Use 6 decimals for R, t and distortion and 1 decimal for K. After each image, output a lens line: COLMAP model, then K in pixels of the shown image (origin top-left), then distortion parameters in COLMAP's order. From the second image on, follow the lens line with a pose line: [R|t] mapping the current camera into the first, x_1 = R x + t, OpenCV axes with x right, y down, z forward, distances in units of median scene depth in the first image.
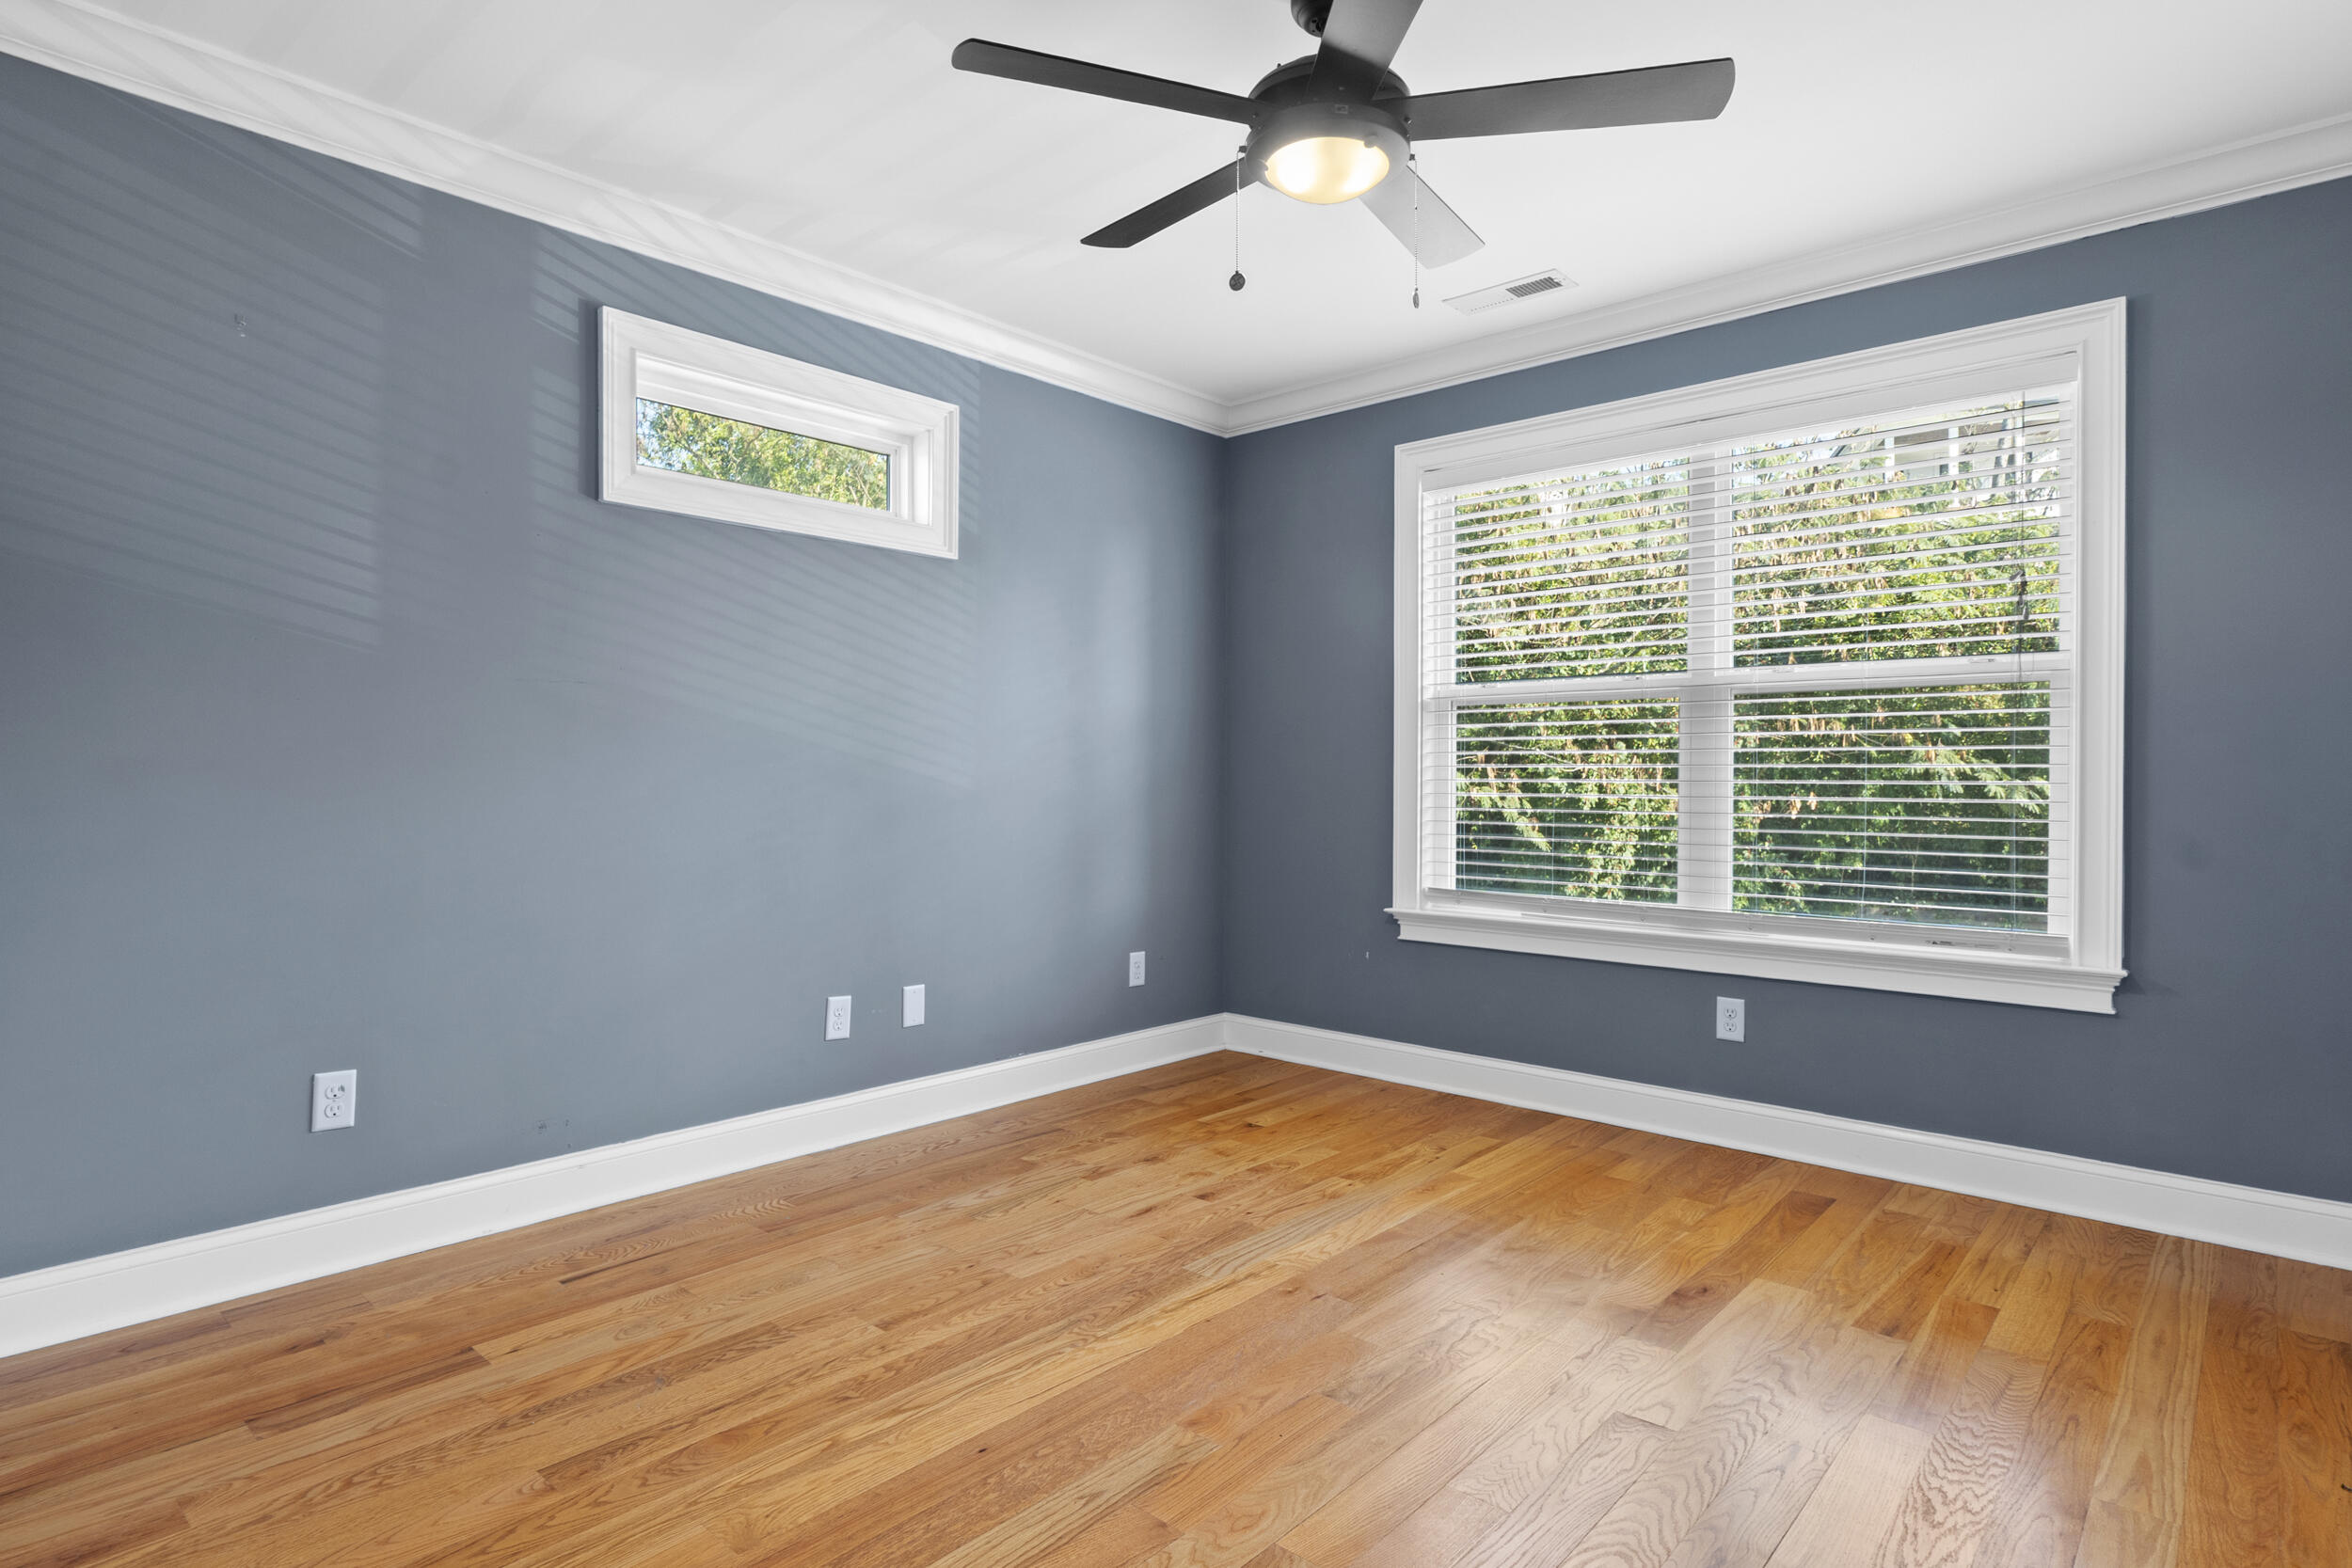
lens RADIAL K [[1281.5, 0, 1176.0], [0, 1281.5, 784.0], [0, 0, 1]] dist [-0.002420, -0.000115]
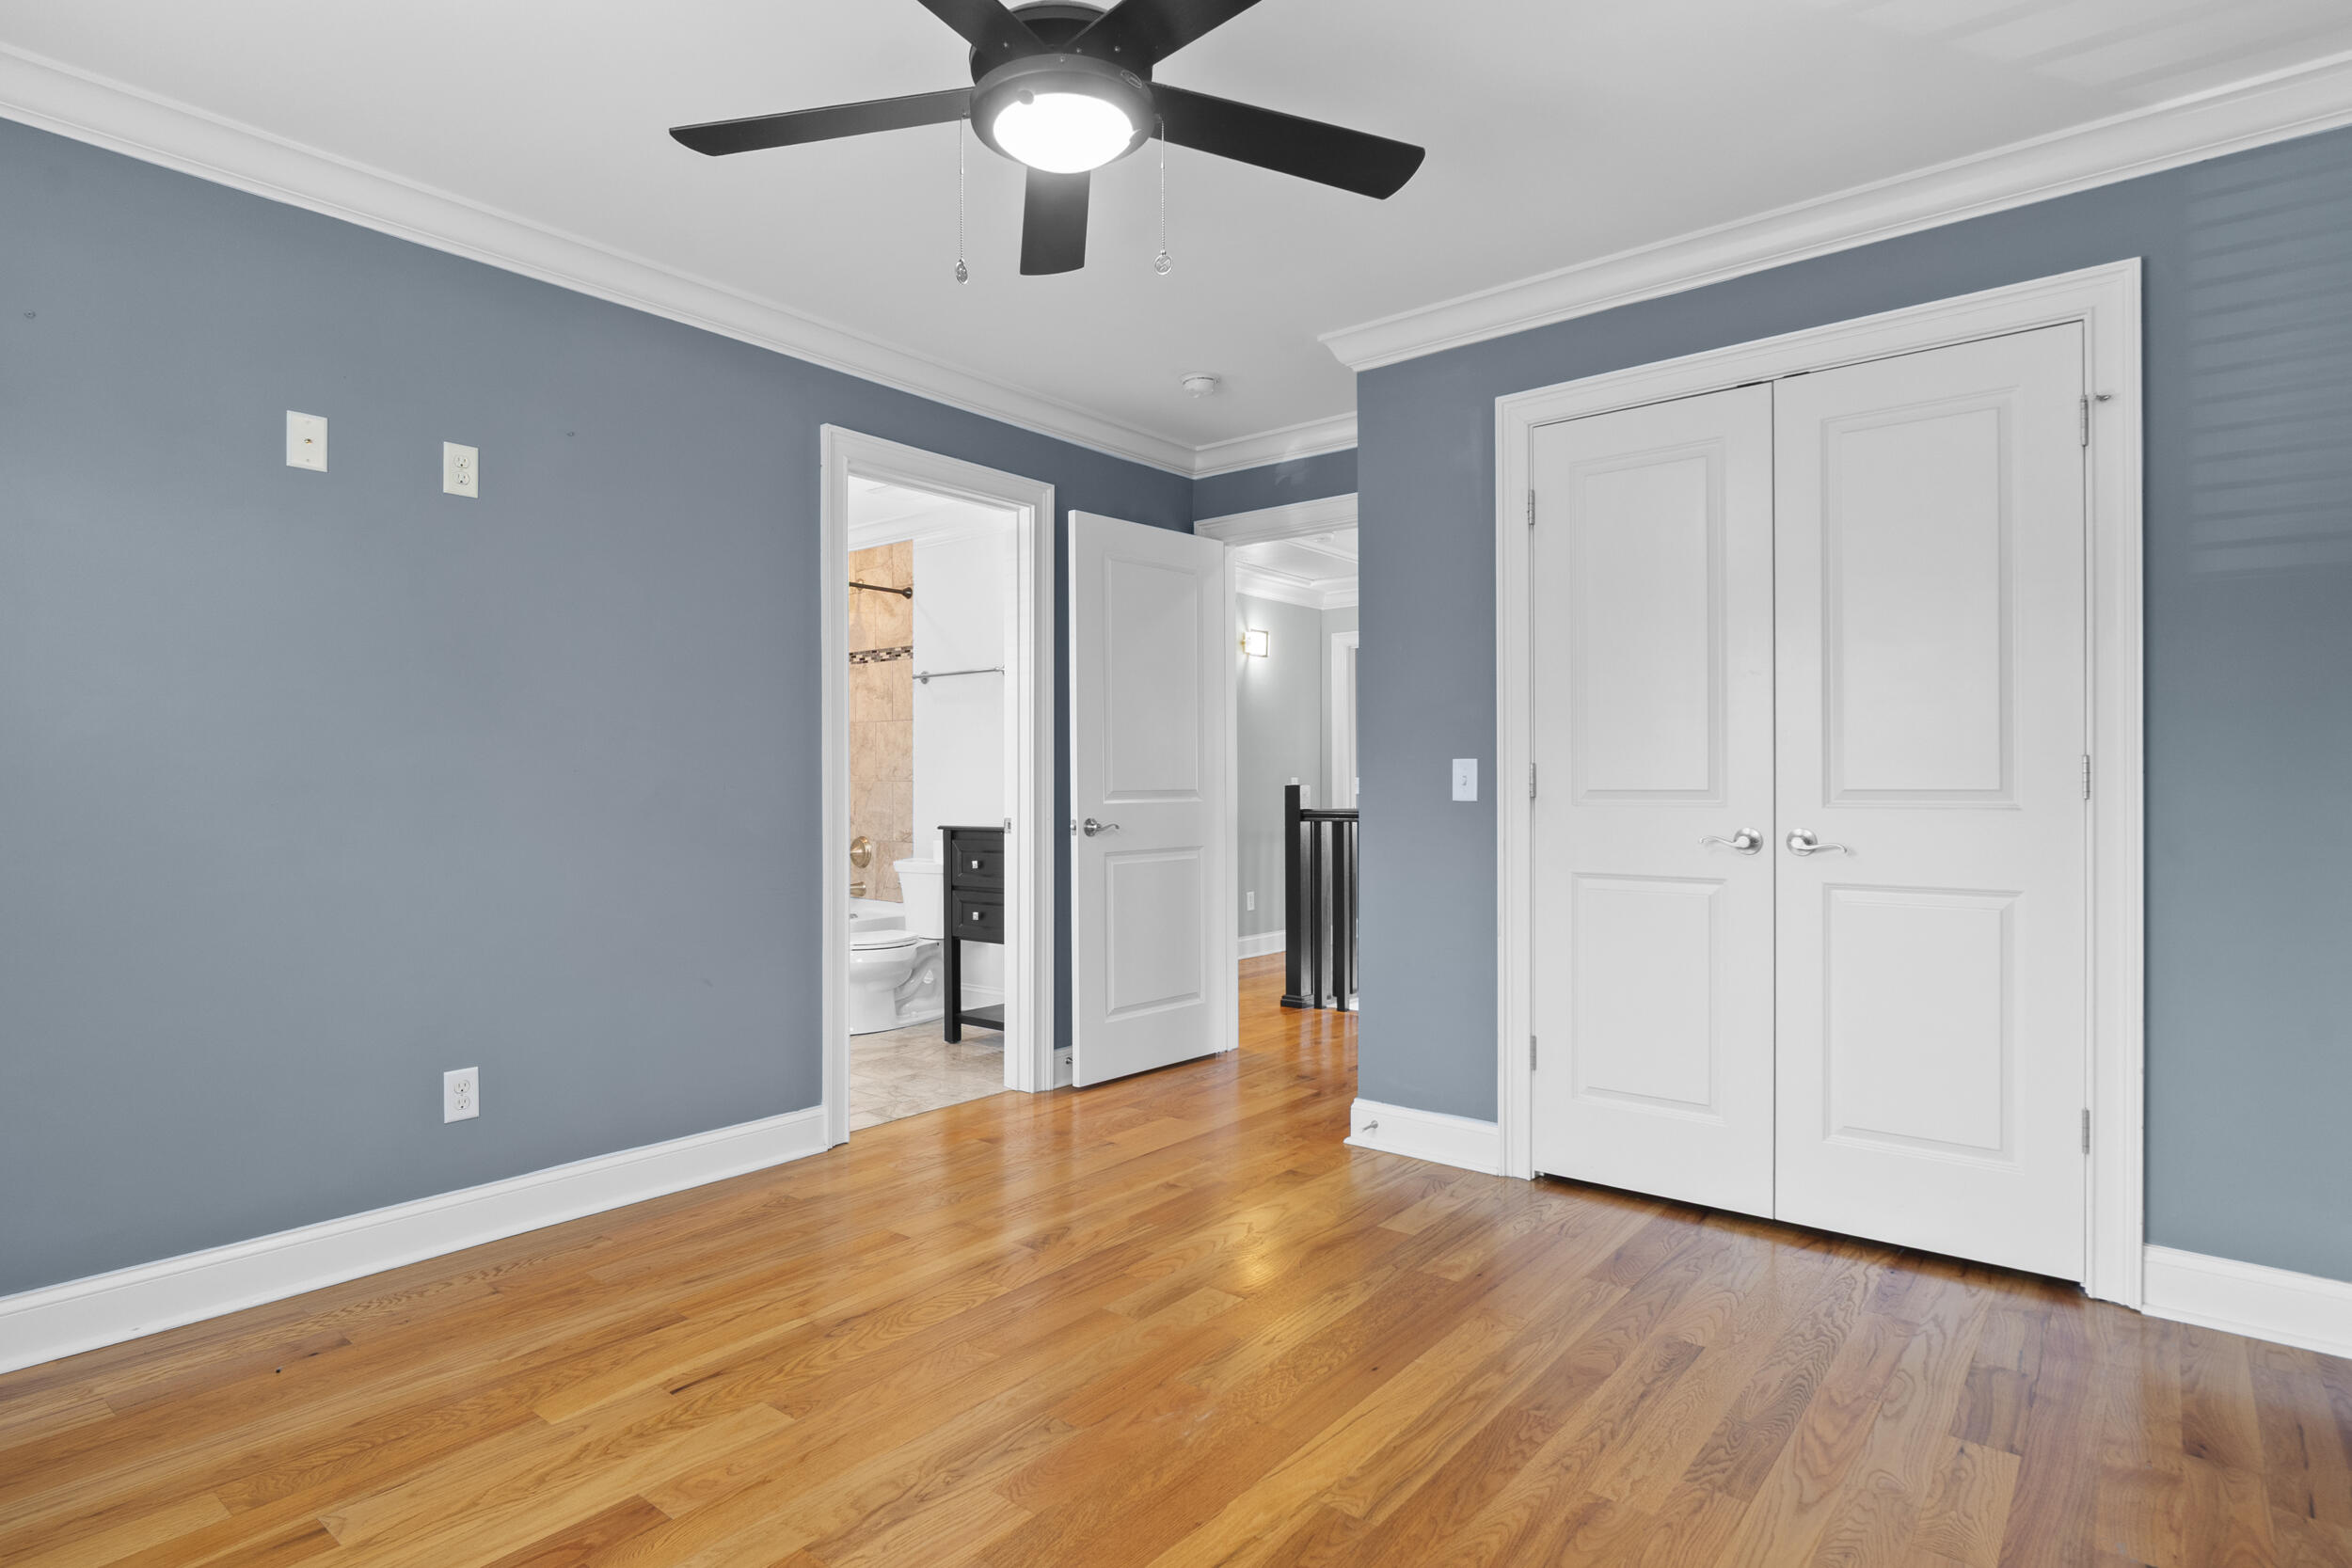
lens RADIAL K [[1281.5, 0, 1176.0], [0, 1281.5, 784.0], [0, 0, 1]] dist [-0.002420, -0.000115]
pose [[-0.998660, -0.005821, -0.051414, 0.087847], [-0.006456, 0.999905, 0.012186, -0.035946], [0.051339, 0.012501, -0.998603, 1.931303]]
